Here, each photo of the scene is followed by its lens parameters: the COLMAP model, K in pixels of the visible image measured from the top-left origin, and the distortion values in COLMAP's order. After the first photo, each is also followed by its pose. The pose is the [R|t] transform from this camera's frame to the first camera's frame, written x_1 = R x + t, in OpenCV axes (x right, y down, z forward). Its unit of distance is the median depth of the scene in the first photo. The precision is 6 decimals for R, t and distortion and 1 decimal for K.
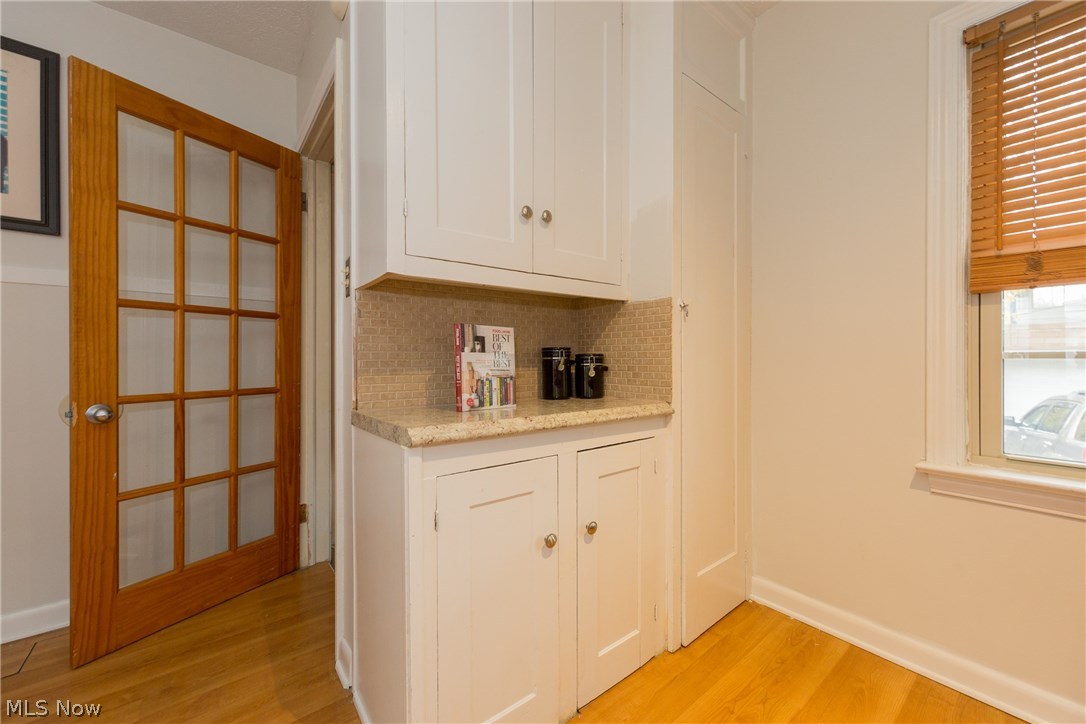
lens RADIAL K [[425.6, 0, 543.0], [0, 425.6, 362.0], [0, 0, 1]] dist [0.006658, 0.000092]
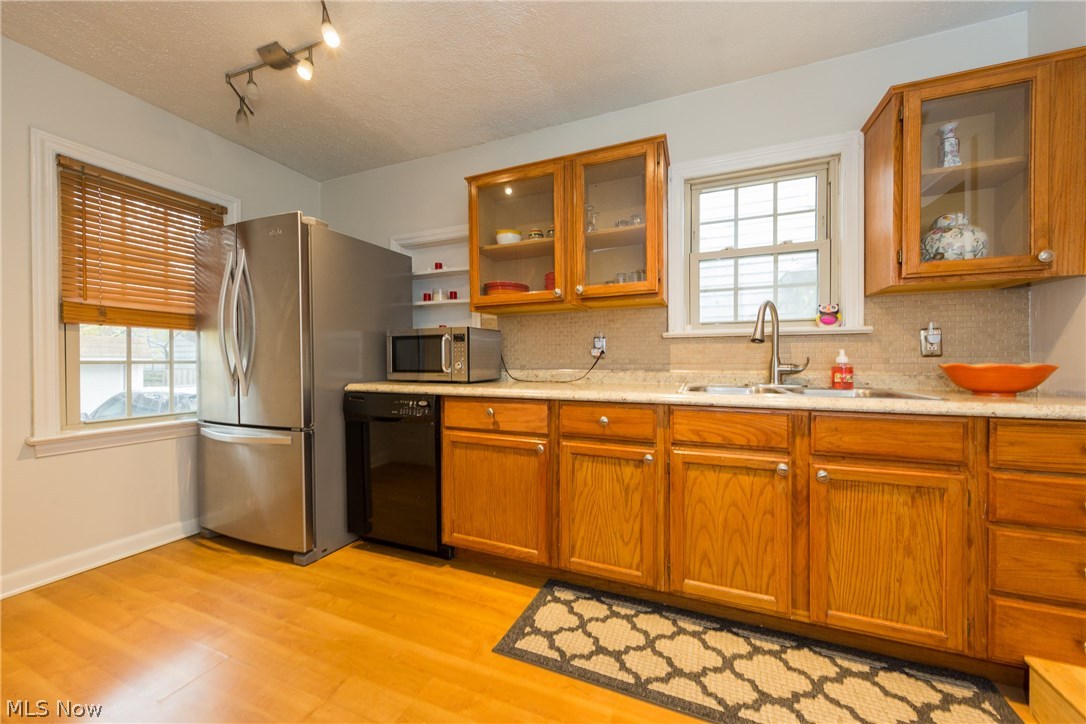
lens RADIAL K [[403.3, 0, 543.0], [0, 403.3, 362.0], [0, 0, 1]] dist [-0.008599, 0.002615]
pose [[-0.482456, -0.000214, 0.875920, -1.164063], [0.004679, 0.999985, 0.002822, -0.012741], [-0.875908, 0.005460, -0.482448, 0.171730]]
